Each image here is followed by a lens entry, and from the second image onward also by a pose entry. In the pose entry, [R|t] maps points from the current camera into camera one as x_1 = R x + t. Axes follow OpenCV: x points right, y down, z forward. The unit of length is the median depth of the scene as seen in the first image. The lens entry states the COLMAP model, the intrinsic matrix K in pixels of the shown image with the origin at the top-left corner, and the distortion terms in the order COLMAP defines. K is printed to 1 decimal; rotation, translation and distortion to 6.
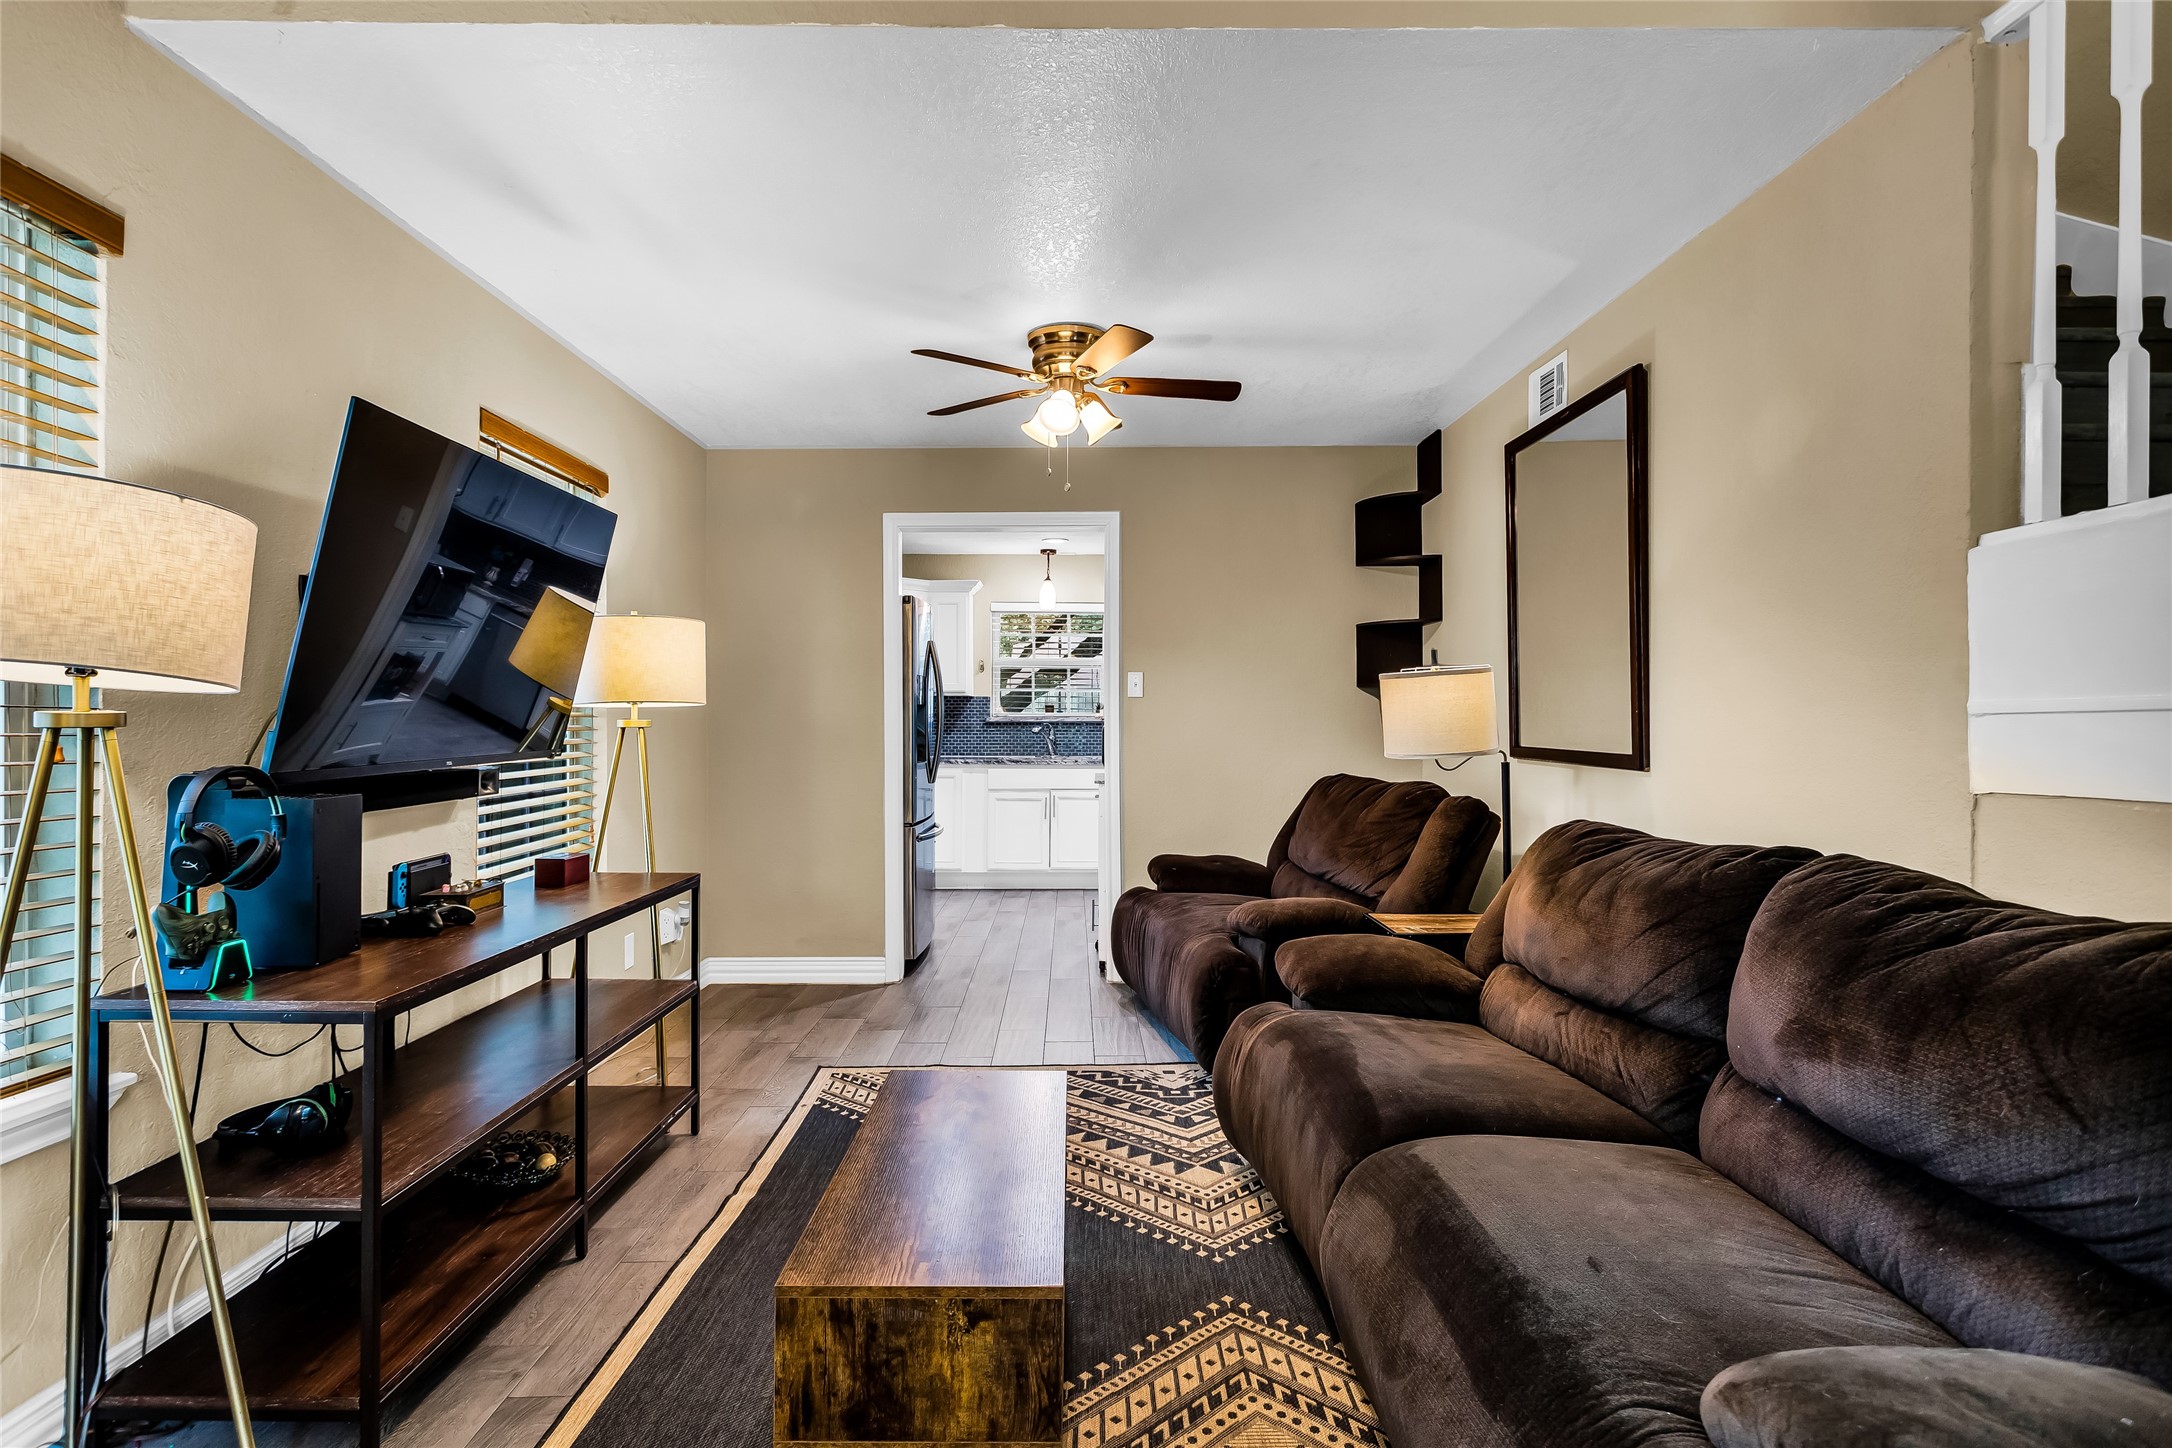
lens RADIAL K [[1138.3, 0, 1067.6], [0, 1138.3, 716.4], [0, 0, 1]] dist [-0.002504, 0.000409]
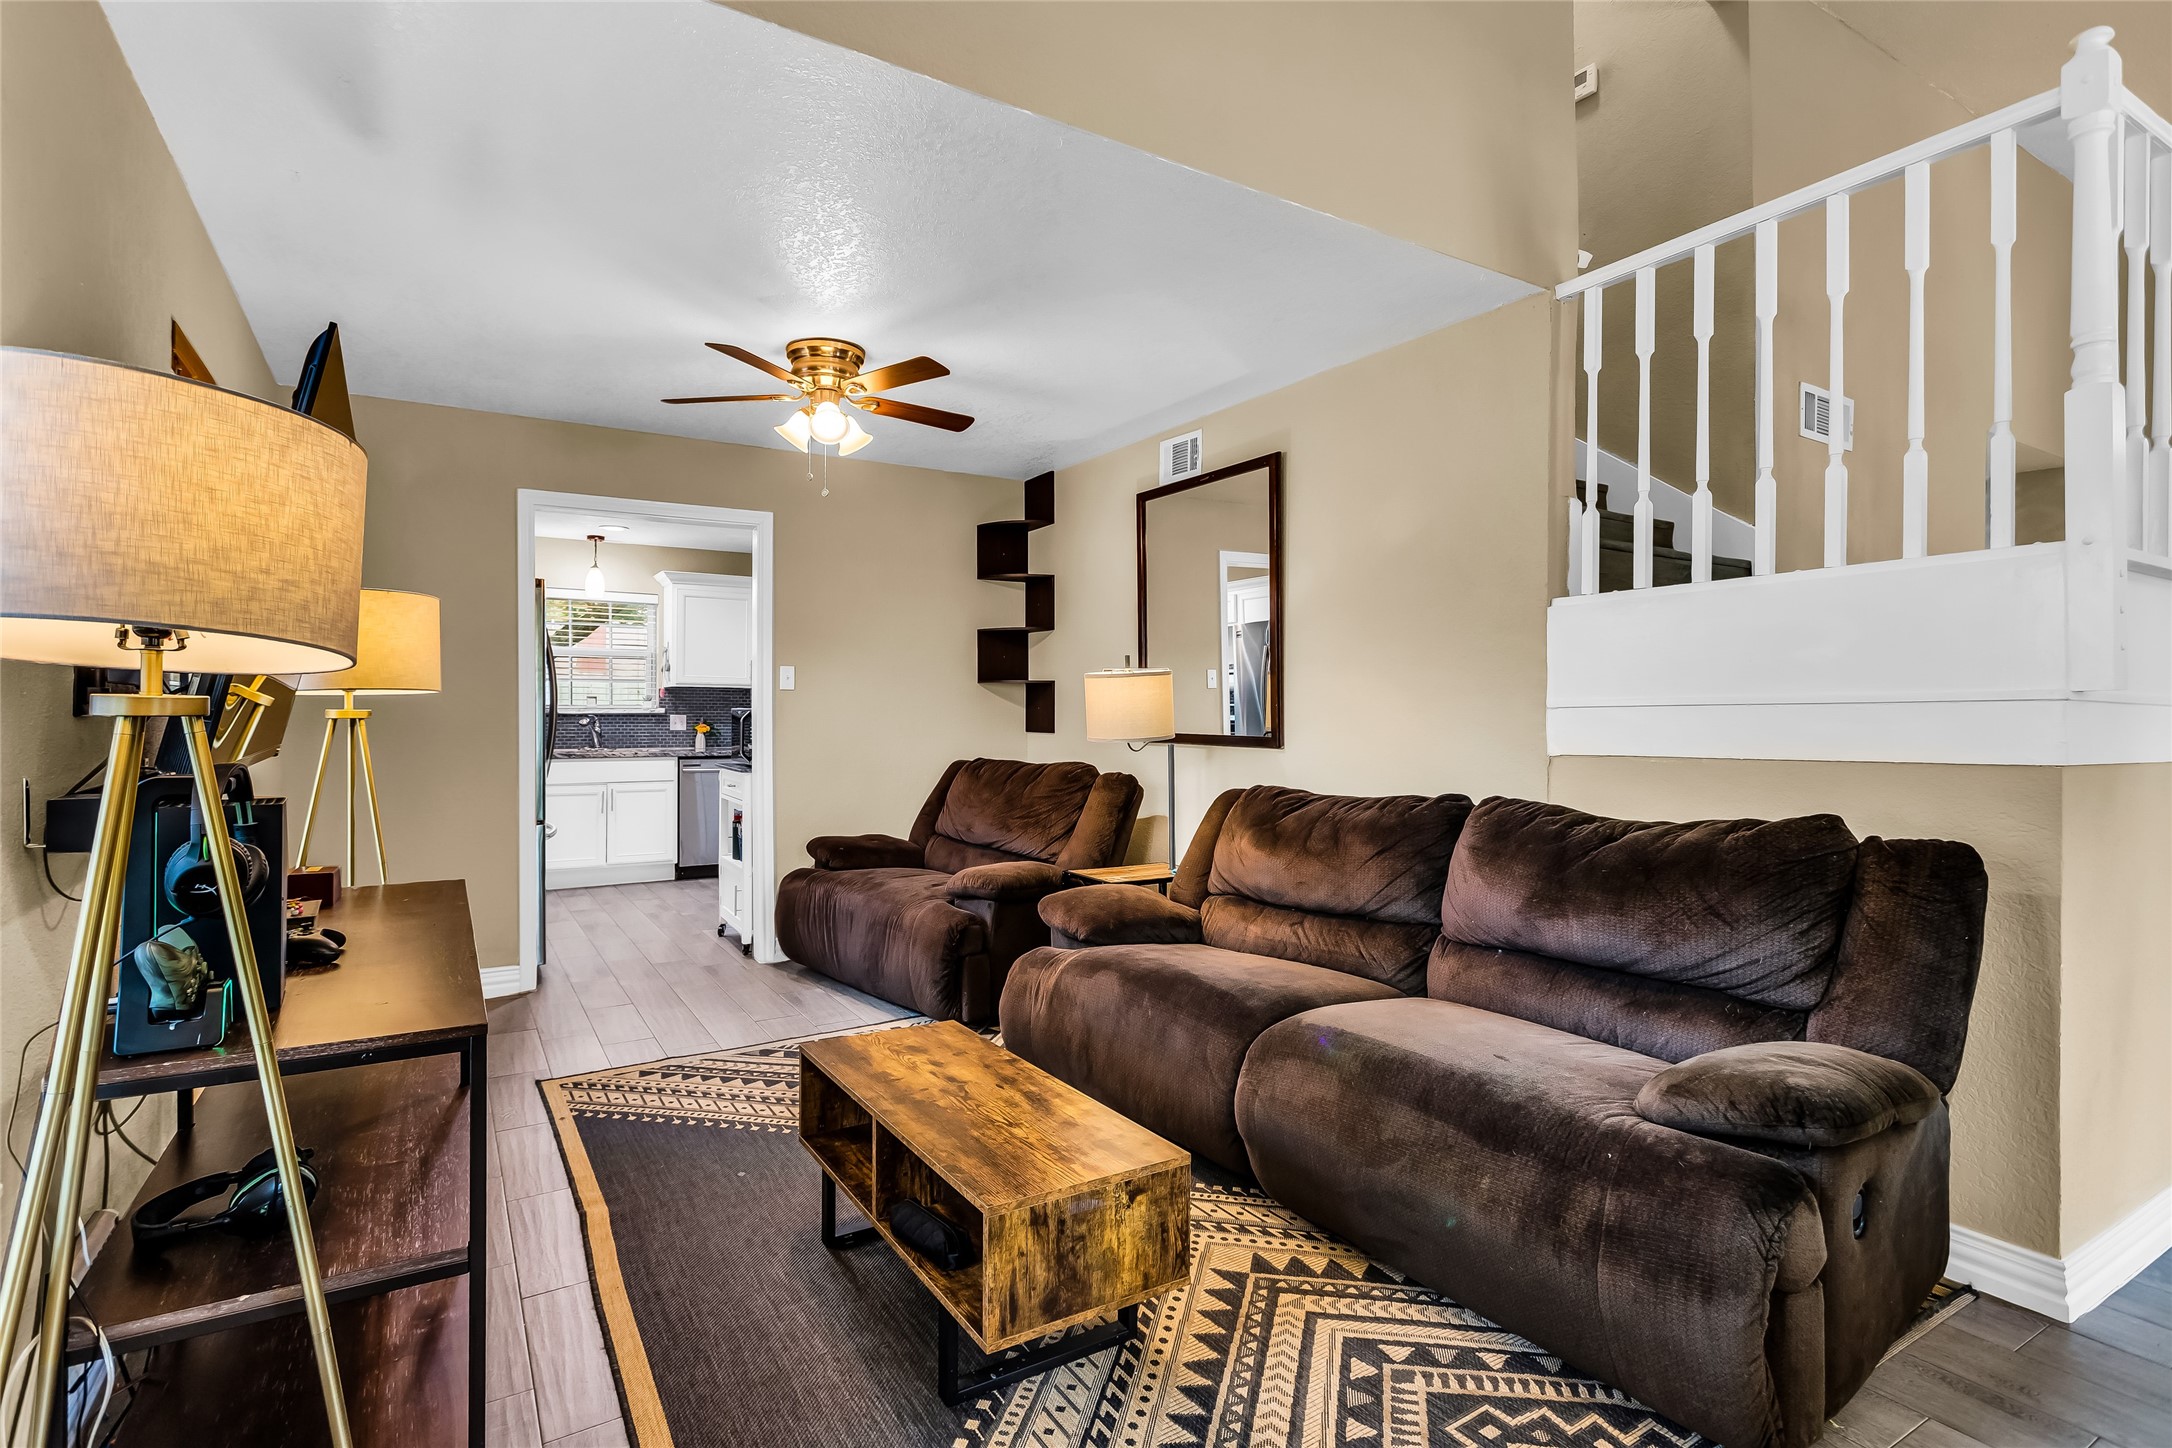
lens RADIAL K [[1062.2, 0, 1095.8], [0, 1062.2, 716.5], [0, 0, 1]] dist [-0.000095, 0.001250]
pose [[0.852428, -0.000746, 0.522845, -0.499538], [-0.002729, 0.999979, 0.005875, 0.002970], [-0.522838, -0.006435, 0.852408, 0.030497]]
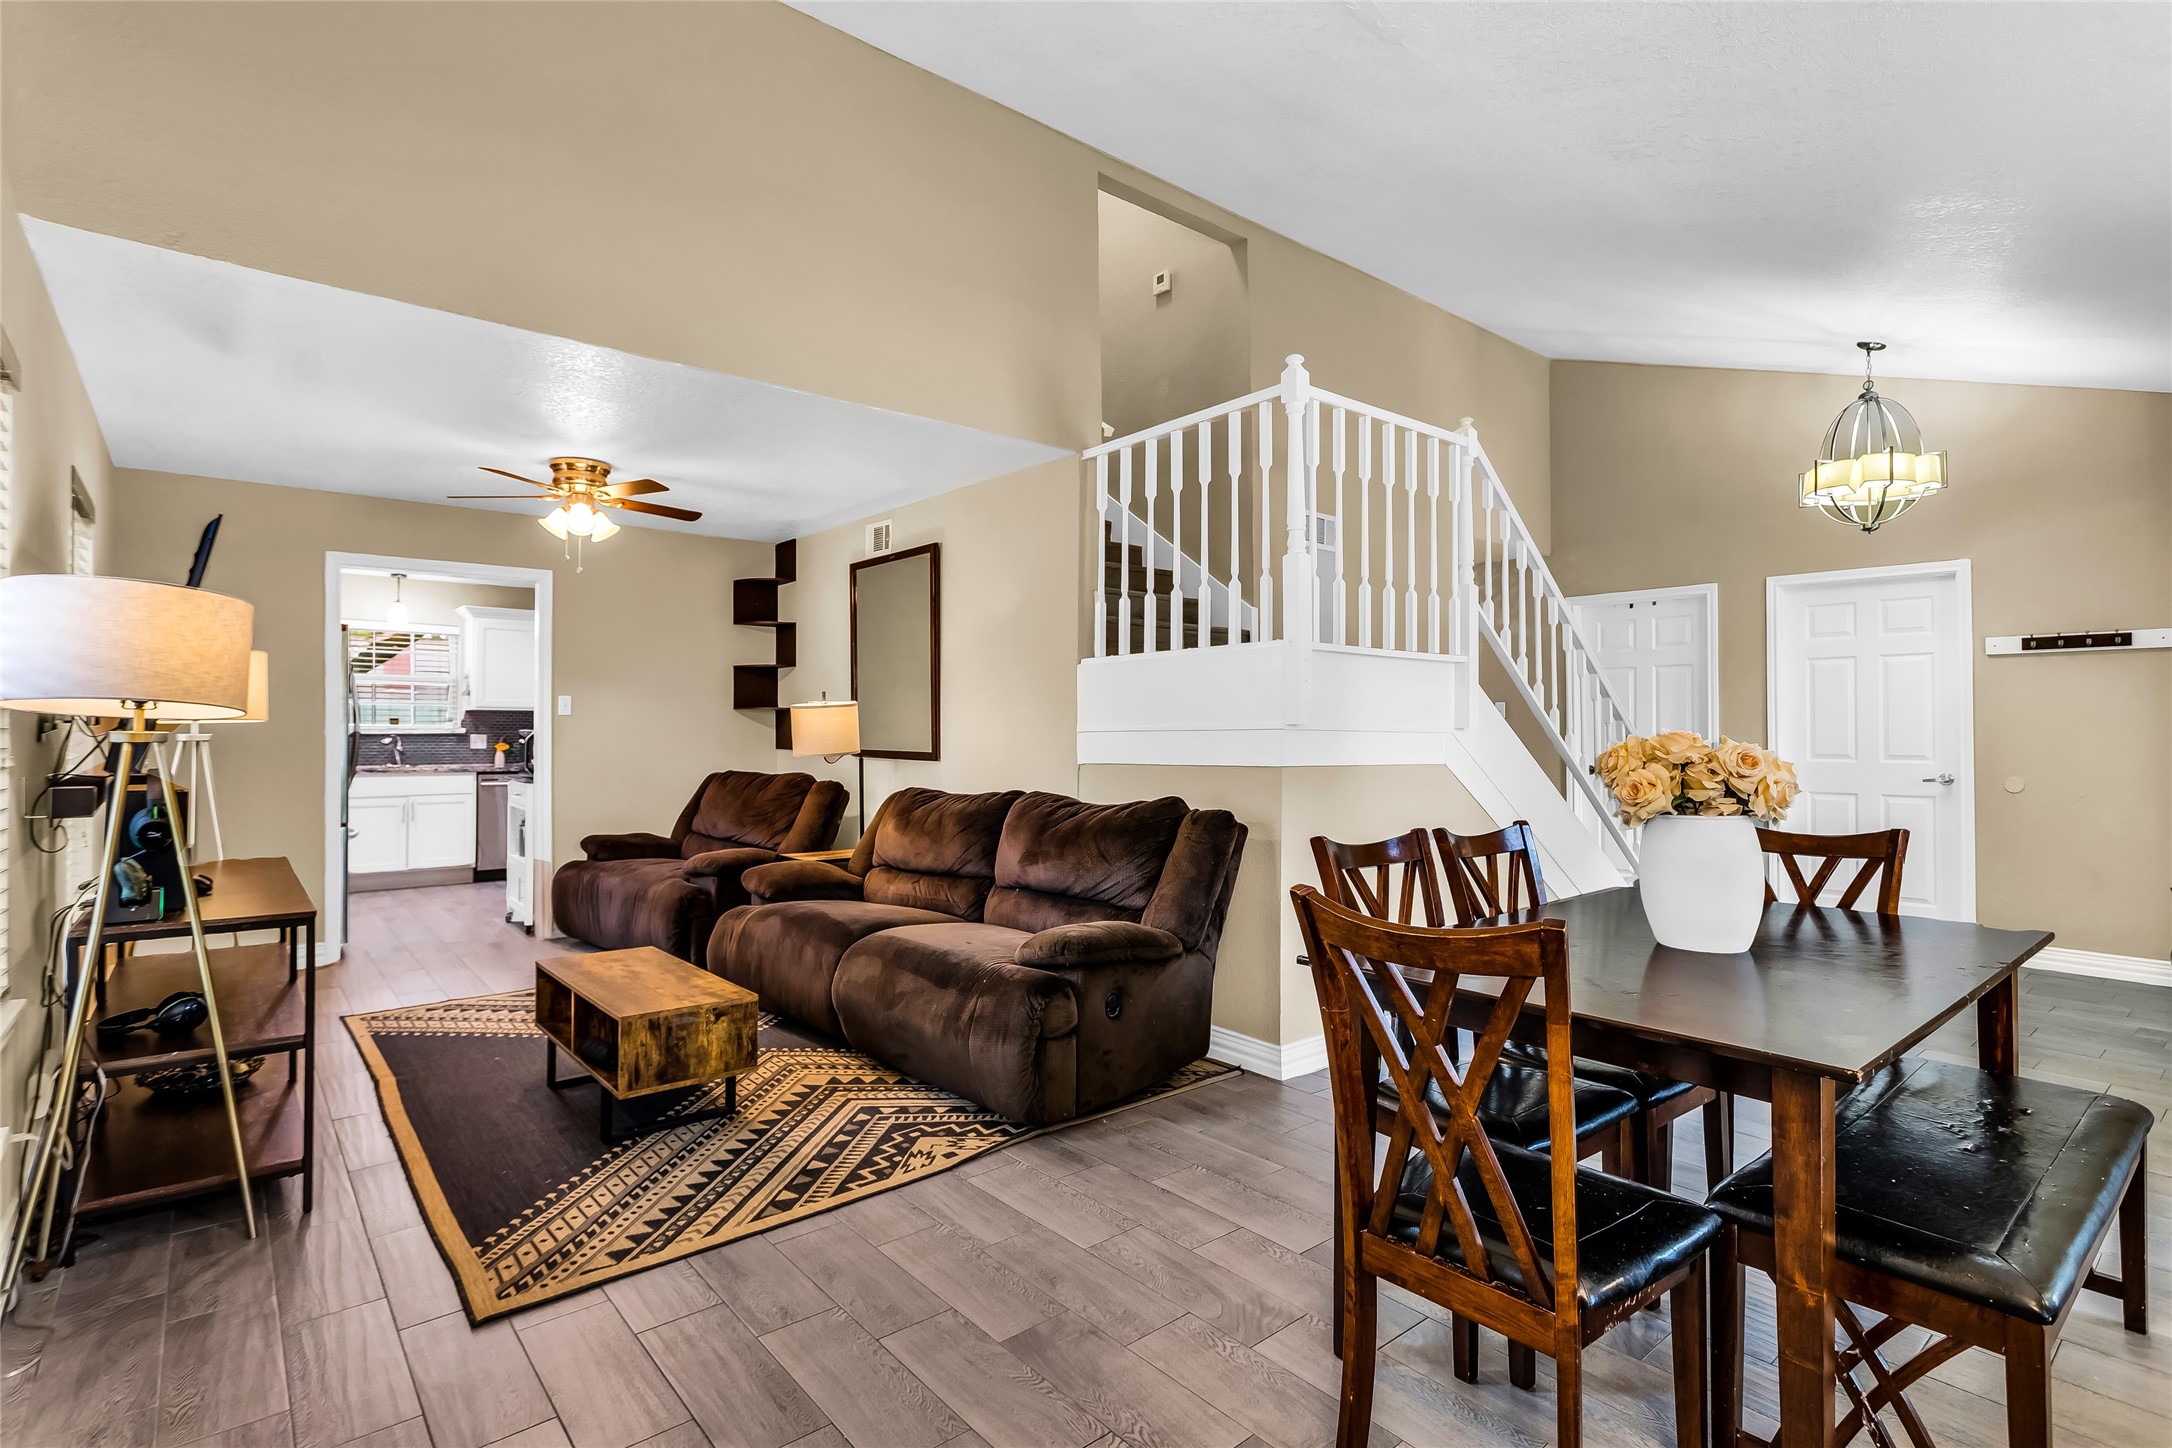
lens RADIAL K [[1035.2, 0, 1078.5], [0, 1035.2, 723.2], [0, 0, 1]] dist [0.000096, 0.000486]
pose [[0.772994, 0.005650, 0.634388, -0.553672], [-0.003203, 0.999982, -0.005003, -0.009454], [-0.634405, 0.001835, 0.772998, -0.649362]]
